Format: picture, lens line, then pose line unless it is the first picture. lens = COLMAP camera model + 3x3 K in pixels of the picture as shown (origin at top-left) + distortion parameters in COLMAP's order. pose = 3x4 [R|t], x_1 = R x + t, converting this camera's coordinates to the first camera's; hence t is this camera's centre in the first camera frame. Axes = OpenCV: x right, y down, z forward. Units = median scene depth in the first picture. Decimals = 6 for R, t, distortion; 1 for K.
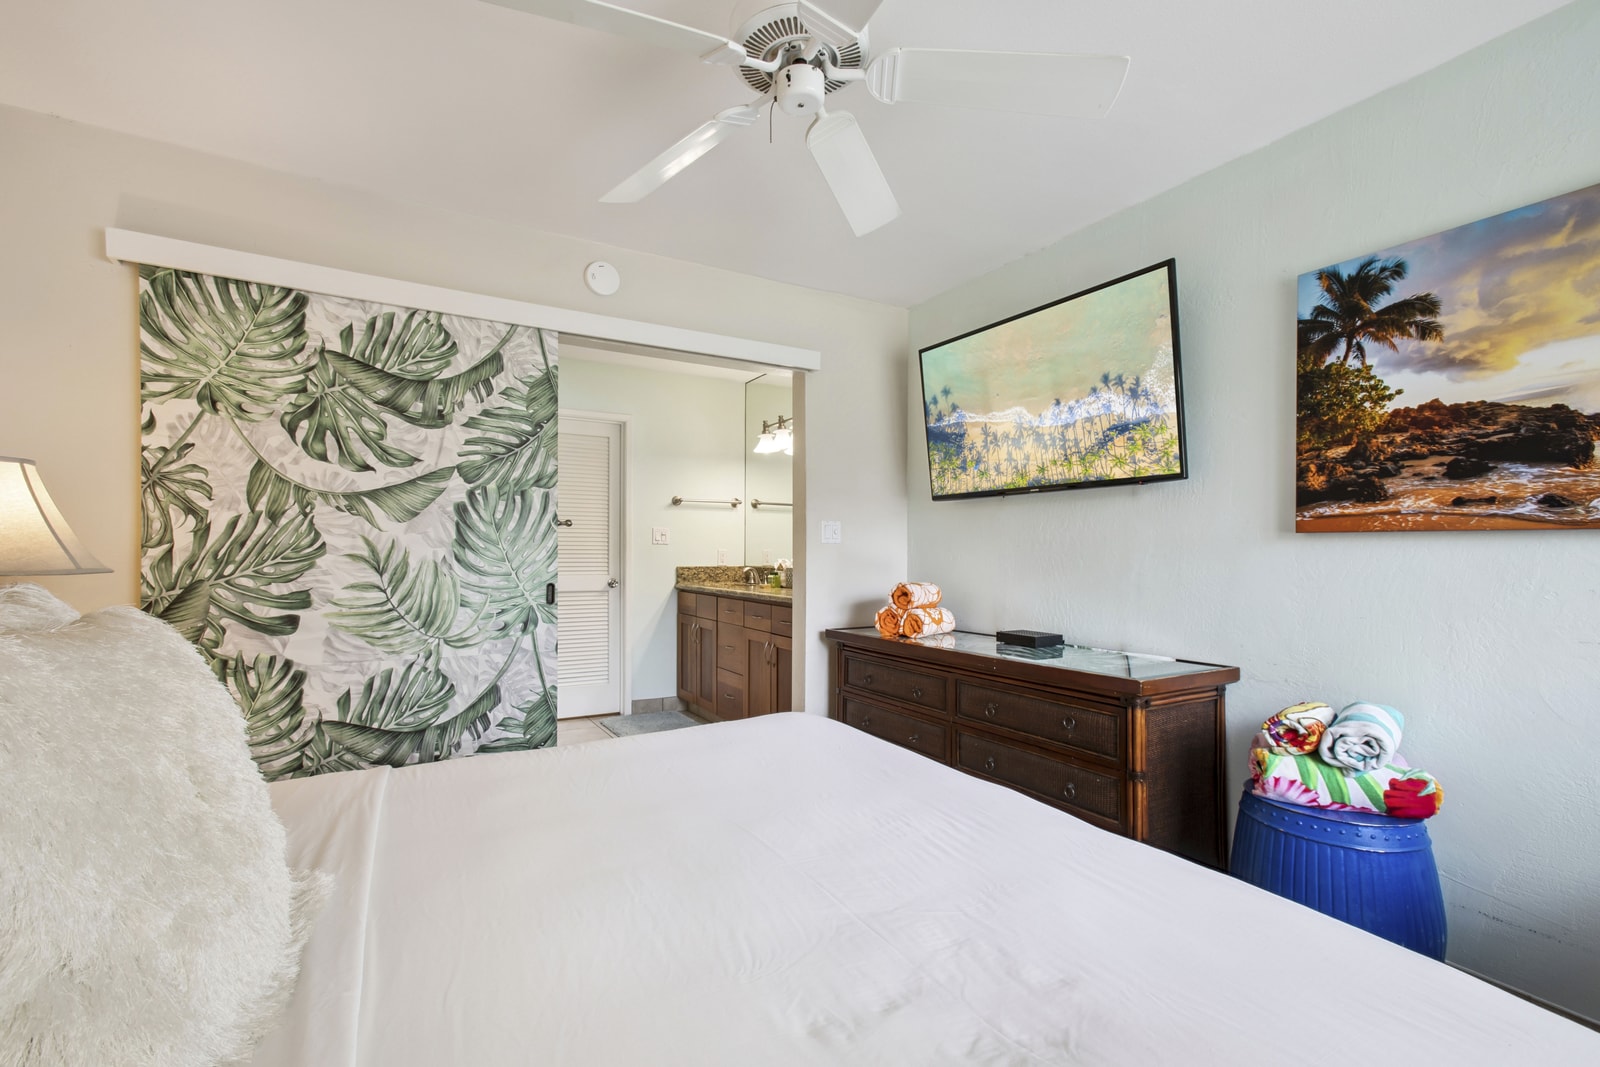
lens RADIAL K [[715.8, 0, 798.5], [0, 715.8, 544.0], [0, 0, 1]] dist [0.017697, 0.000300]
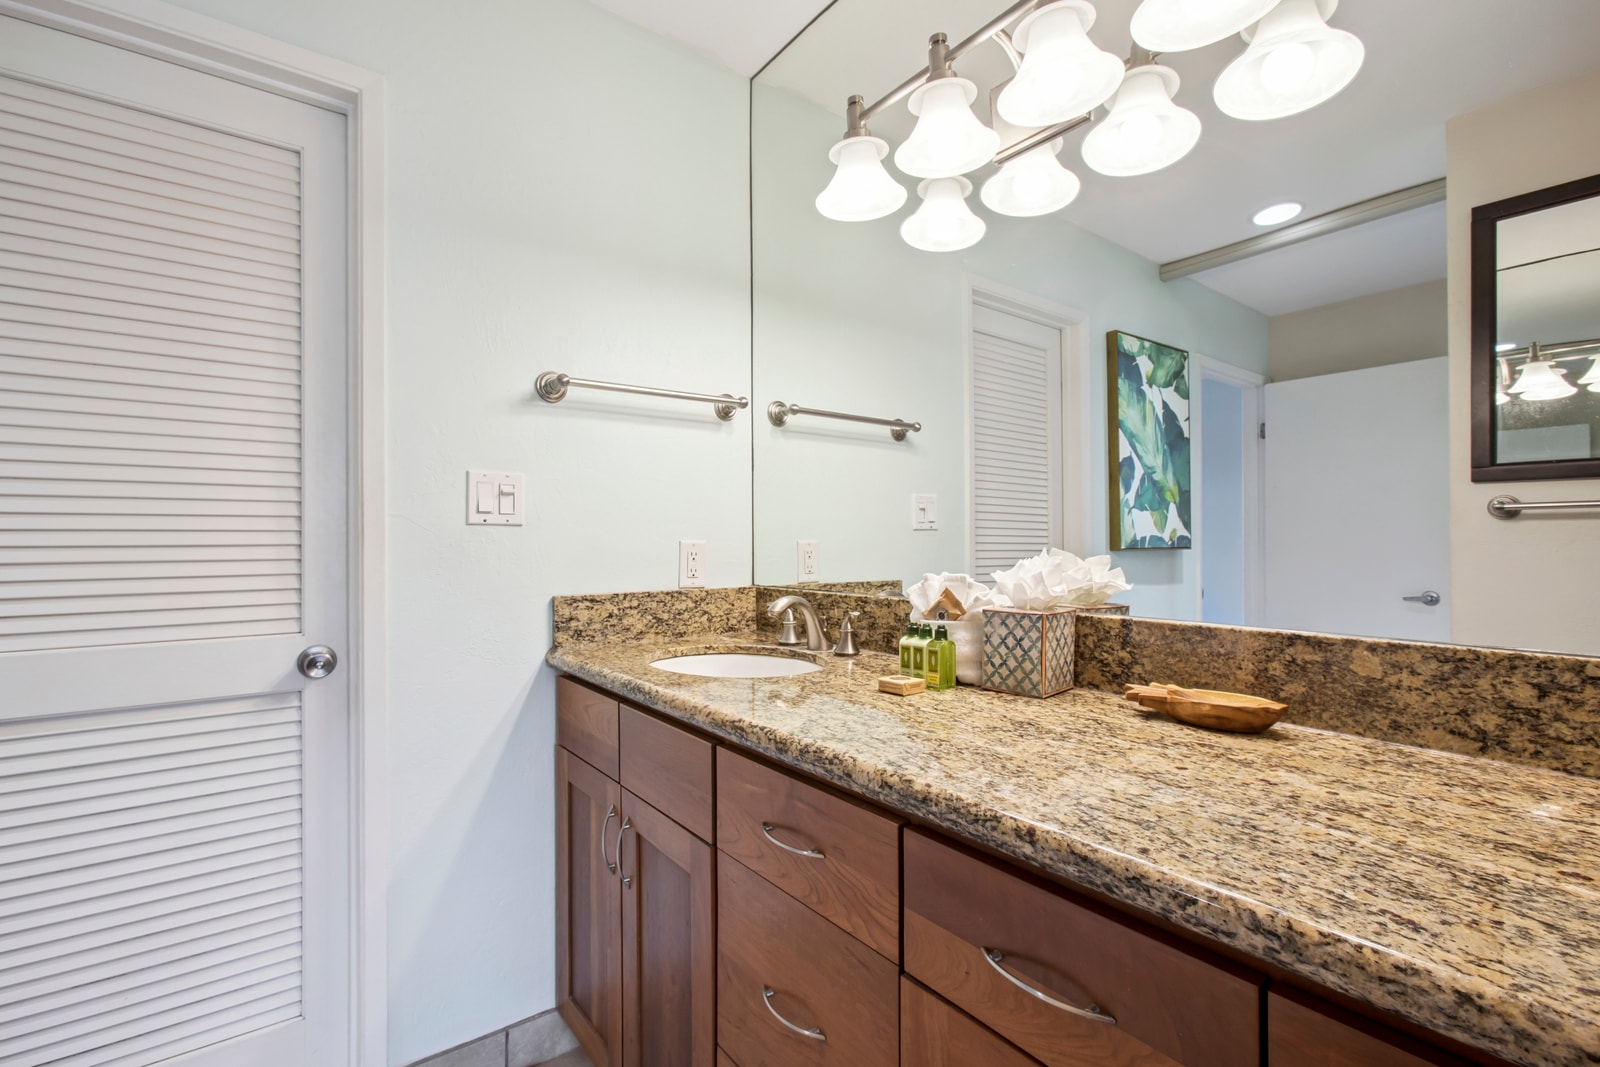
lens RADIAL K [[715.8, 0, 798.5], [0, 715.8, 544.0], [0, 0, 1]] dist [0.017697, 0.000300]
pose [[0.992564, -0.008084, 0.121458, -0.103222], [0.006224, 0.999858, 0.015685, 0.004695], [-0.121567, -0.014812, 0.992473, 0.691939]]
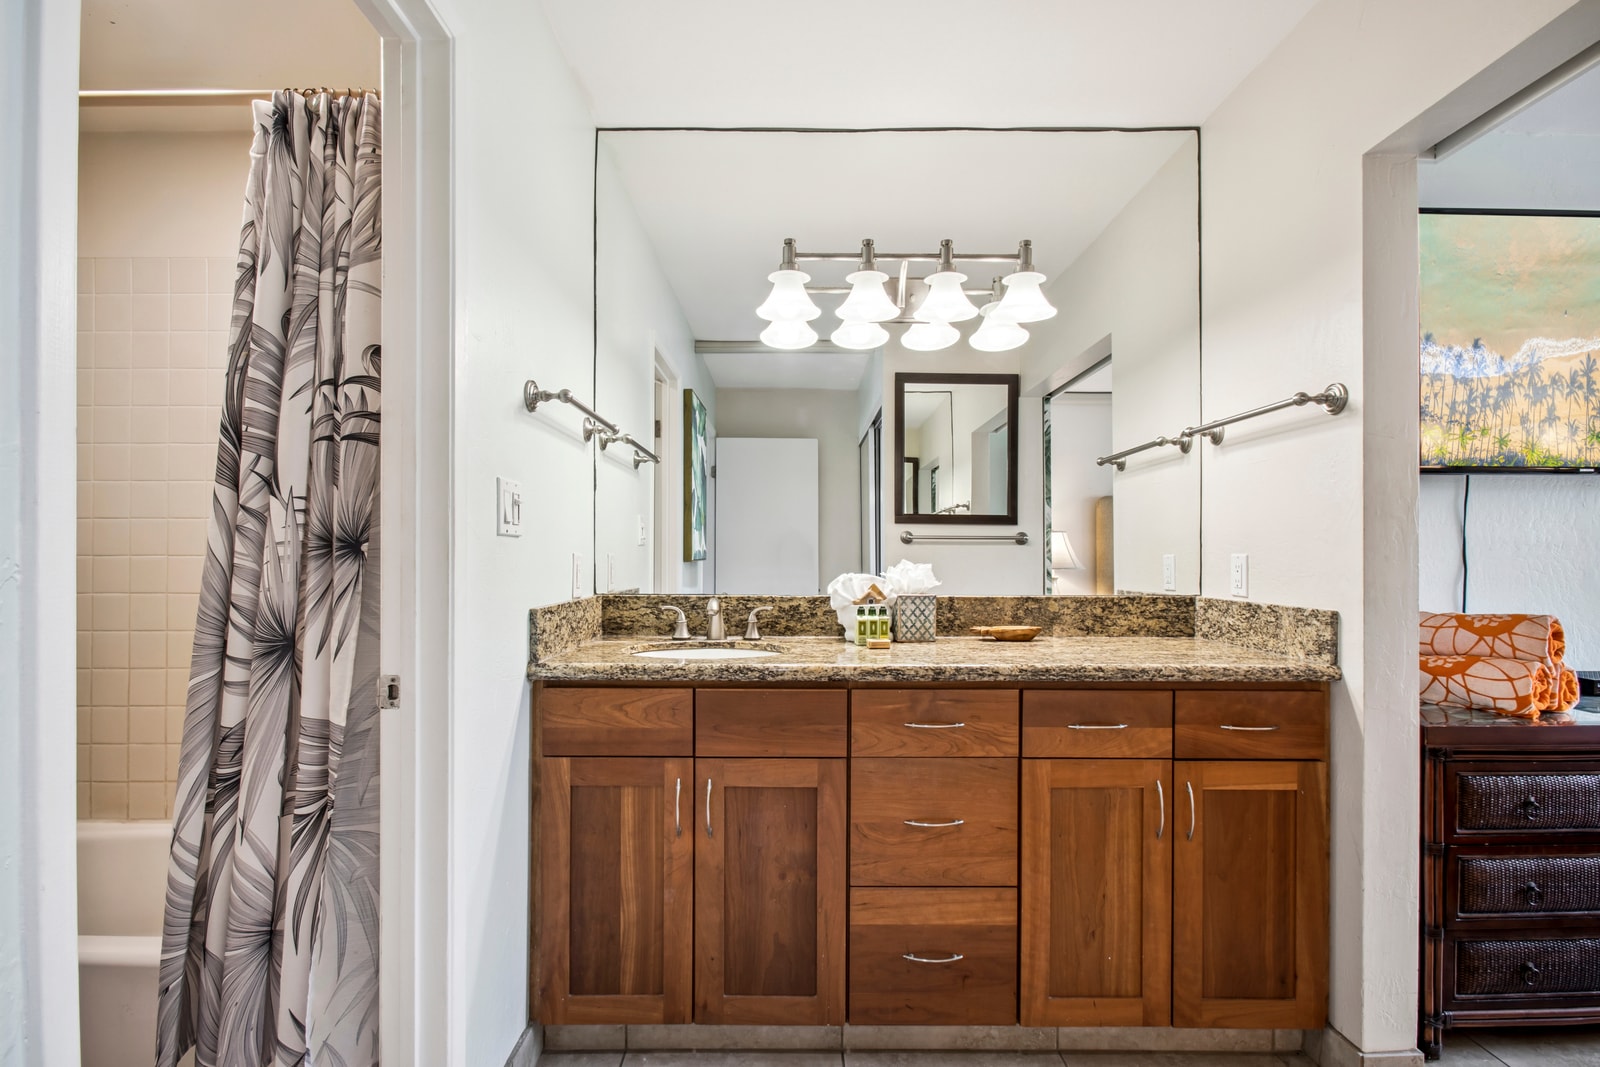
lens RADIAL K [[748.5, 0, 797.9], [0, 748.5, 551.1], [0, 0, 1]] dist [0.000055, 0.031723]
pose [[0.504176, 0.000386, 0.863601, -0.404146], [-0.011360, 0.999916, 0.006185, 0.003710], [-0.863526, -0.012929, 0.504139, 0.757443]]
